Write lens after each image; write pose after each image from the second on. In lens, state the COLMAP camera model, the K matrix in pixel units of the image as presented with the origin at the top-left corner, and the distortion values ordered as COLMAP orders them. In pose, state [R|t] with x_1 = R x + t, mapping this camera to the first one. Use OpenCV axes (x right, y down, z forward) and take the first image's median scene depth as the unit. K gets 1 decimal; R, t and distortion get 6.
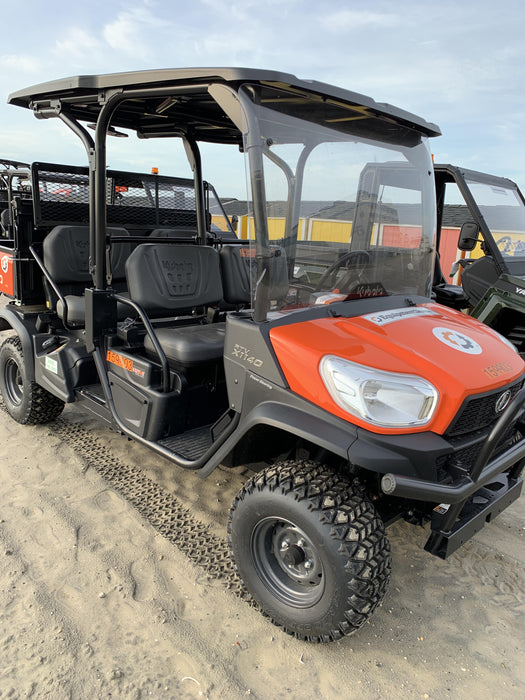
lens RADIAL K [[520.0, 0, 262.5], [0, 520.0, 350.0], [0, 0, 1]] dist [0.000904, -0.002986]
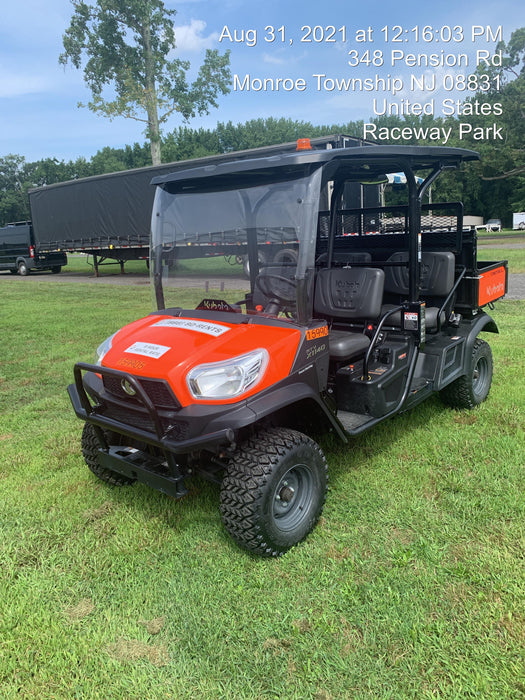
lens RADIAL K [[531.4, 0, 284.6], [0, 531.4, 350.6], [0, 0, 1]] dist [0.000929, -0.001517]
pose [[0.095537, 0.166415, -0.981417, 1.588780], [-0.188824, 0.971055, 0.146276, -0.235749], [0.977353, 0.171340, 0.124195, 1.035871]]
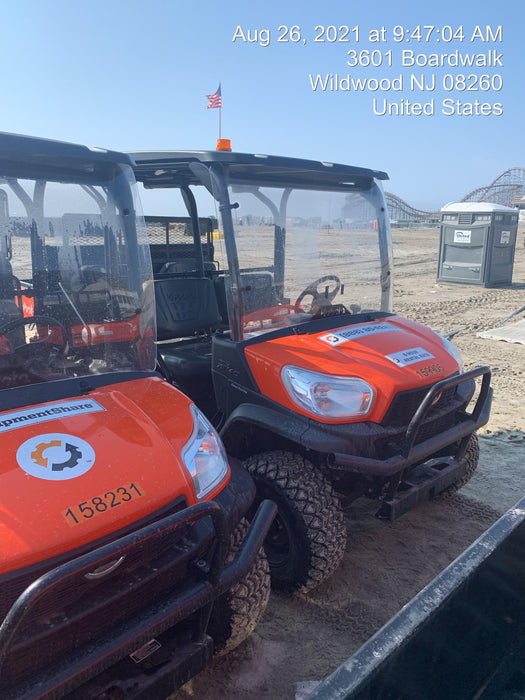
lens RADIAL K [[509.8, 0, 262.5], [0, 509.8, 350.0], [0, 0, 1]] dist [0.003208, -0.000365]
pose [[0.998171, -0.045069, -0.040303, 0.088529], [0.044059, 0.998701, -0.025606, 0.001776], [0.041404, 0.023783, 0.998859, -0.209368]]
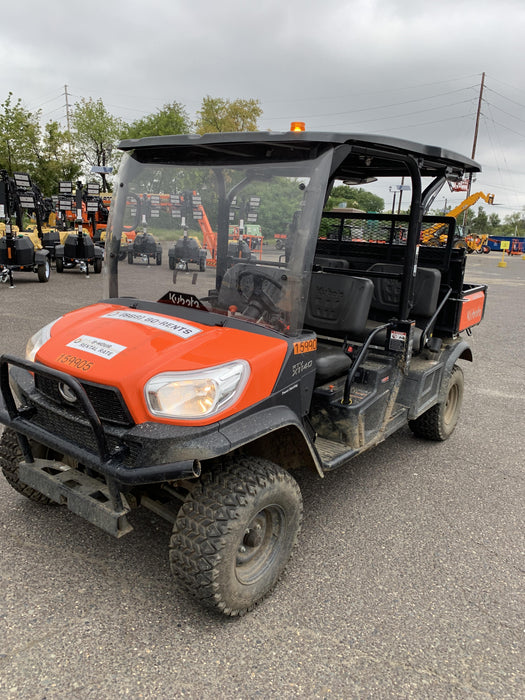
lens RADIAL K [[529.6, 0, 274.3], [0, 529.6, 349.5], [0, 0, 1]] dist [-0.004932, 0.000497]
pose [[0.176670, 0.175267, -0.968540, 1.364555], [-0.297479, 0.947508, 0.117198, -0.206177], [0.938240, 0.267415, 0.219535, 0.974142]]
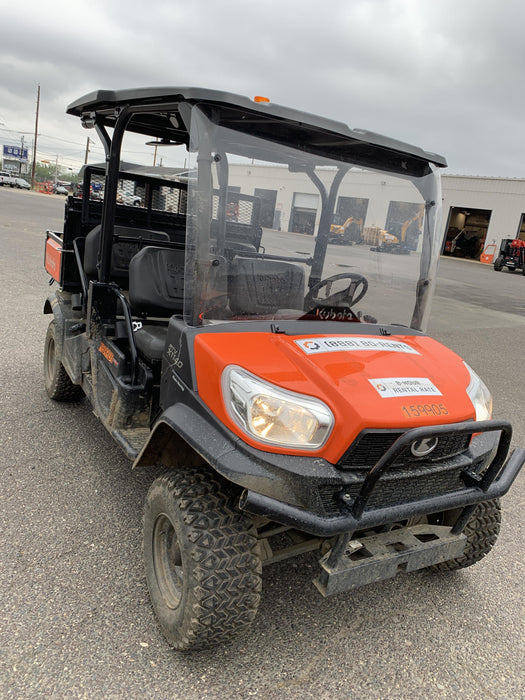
lens RADIAL K [[520.0, 0, 262.5], [0, 520.0, 350.0], [0, 0, 1]] dist [0.000904, -0.002986]
pose [[0.966515, 0.142205, -0.213605, 0.299263], [-0.149802, 0.988519, -0.019726, -0.005936], [0.208348, 0.051064, 0.976721, 0.007931]]
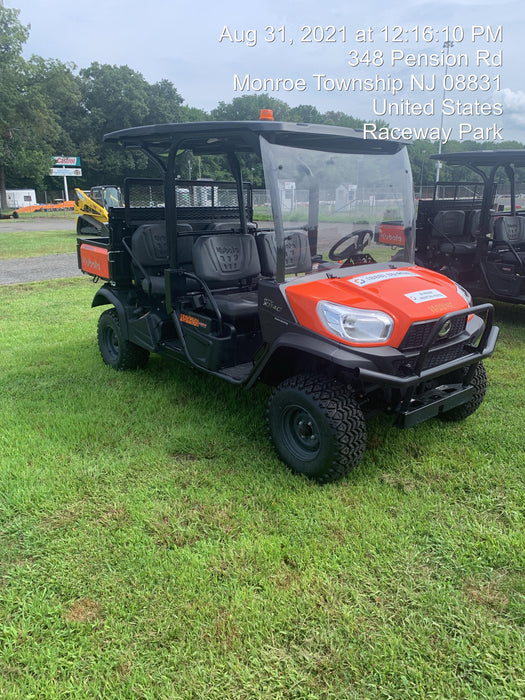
lens RADIAL K [[492.6, 0, 262.5], [0, 492.6, 350.0], [0, 0, 1]] dist [0.002811, -0.000607]
pose [[0.994168, -0.031284, -0.103209, 0.072436], [0.035471, 0.998610, 0.038989, 0.072890], [0.101846, -0.042422, 0.993895, -0.395984]]
